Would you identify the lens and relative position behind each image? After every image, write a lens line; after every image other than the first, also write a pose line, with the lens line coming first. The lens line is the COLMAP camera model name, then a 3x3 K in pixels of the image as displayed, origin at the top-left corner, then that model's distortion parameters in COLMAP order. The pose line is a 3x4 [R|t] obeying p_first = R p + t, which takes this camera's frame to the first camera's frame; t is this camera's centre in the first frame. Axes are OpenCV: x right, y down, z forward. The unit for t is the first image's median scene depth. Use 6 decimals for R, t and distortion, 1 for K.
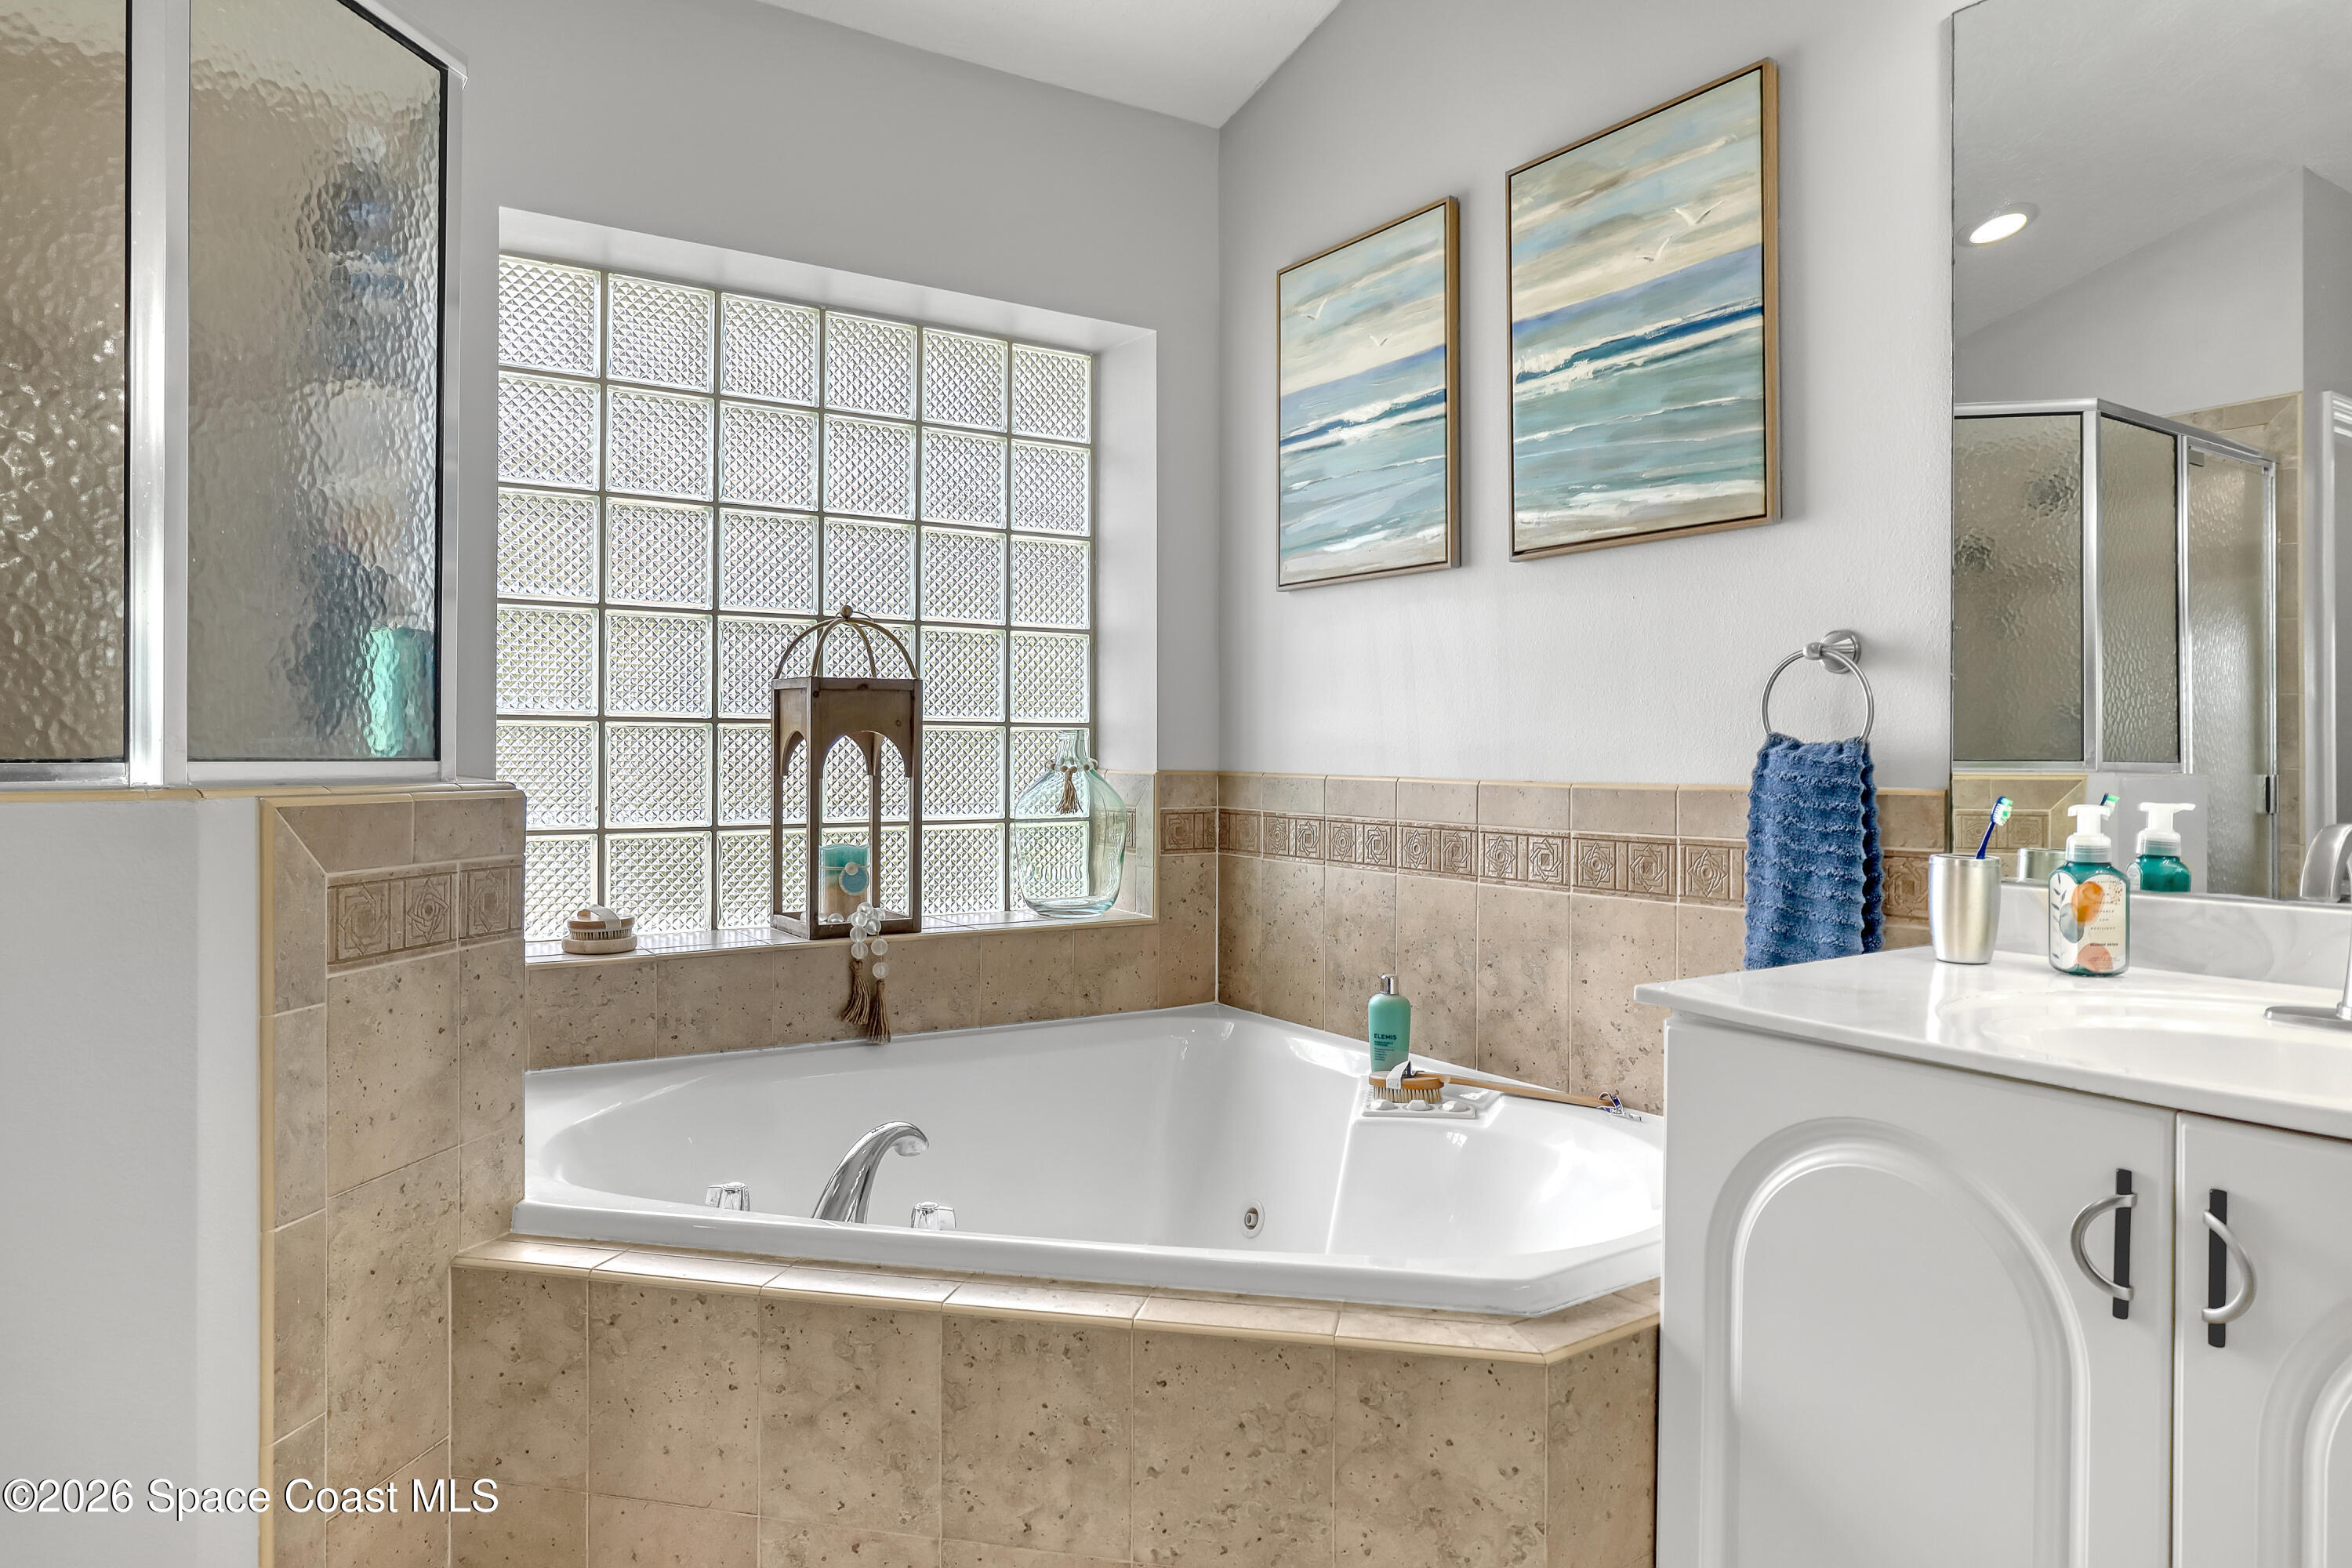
lens RADIAL K [[1446.6, 0, 1177.9], [0, 1446.6, 744.0], [0, 0, 1]] dist [-0.051714, 0.032287]
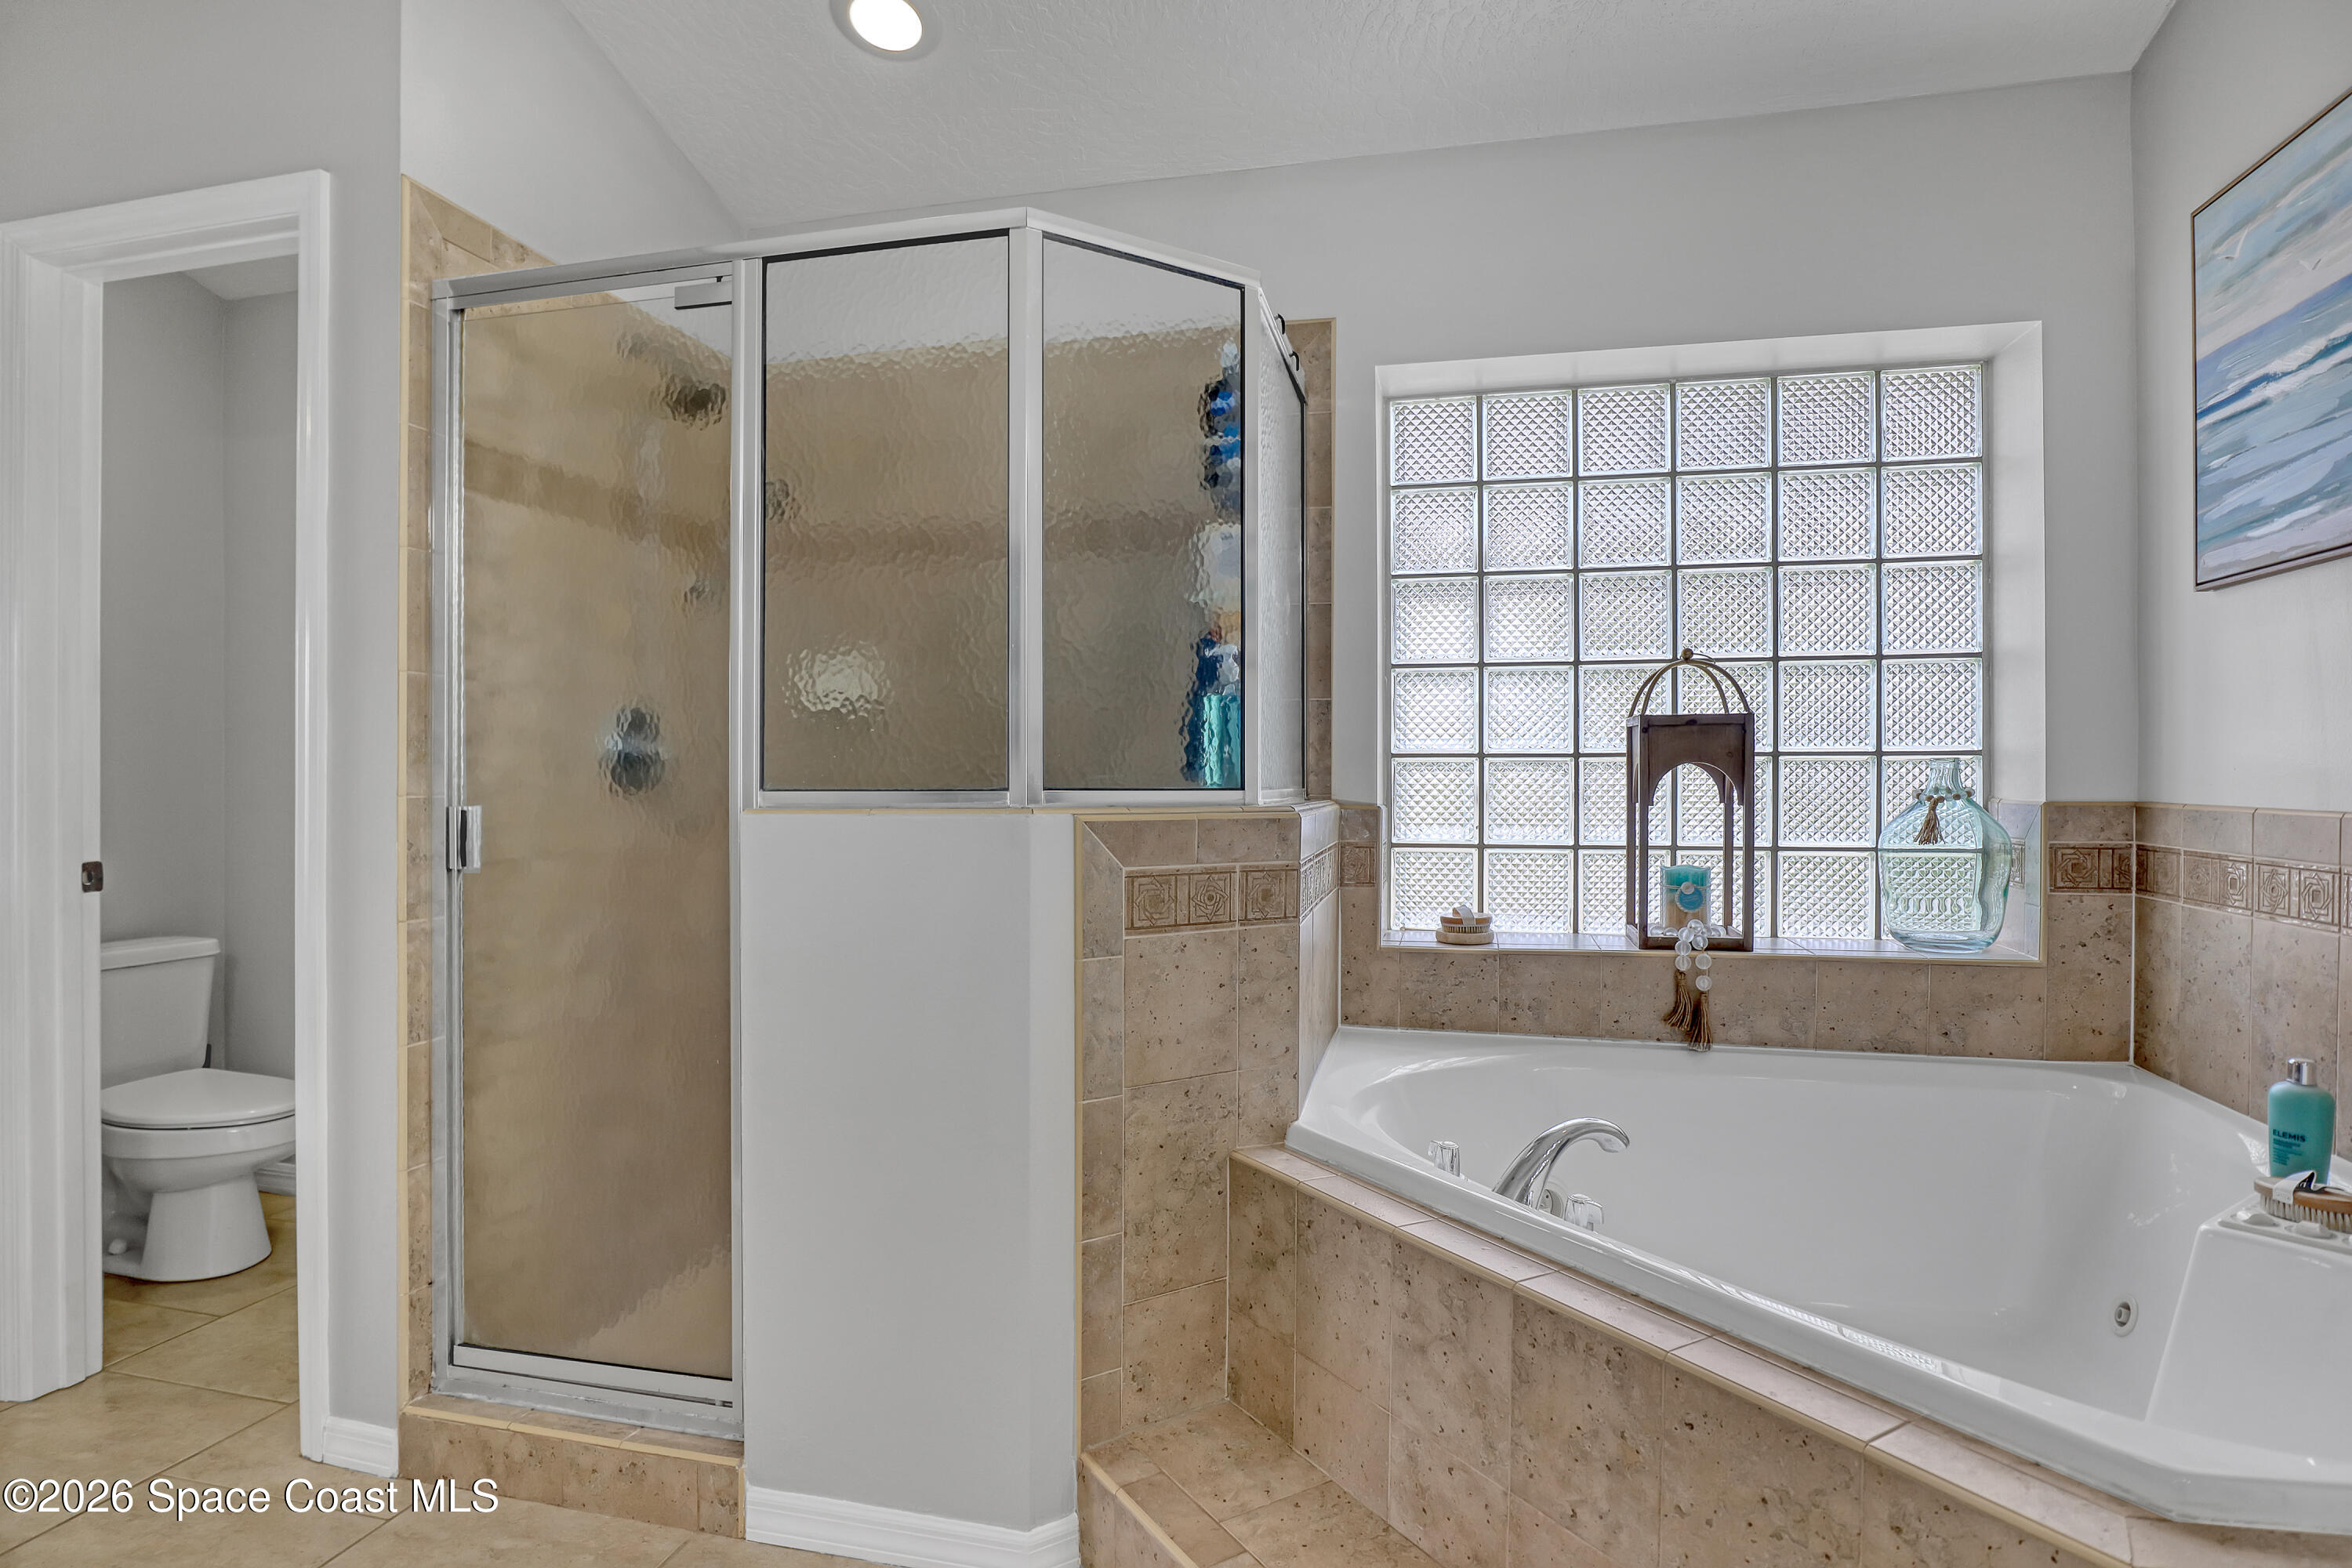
lens RADIAL K [[1205.4, 0, 1196.7], [0, 1205.4, 785.2], [0, 0, 1]] dist [-0.050126, 0.015359]
pose [[0.684133, -0.000558, -0.729357, 0.198418], [0.007937, 0.999946, 0.006680, -0.000996], [0.729314, -0.010359, 0.684101, 0.115333]]
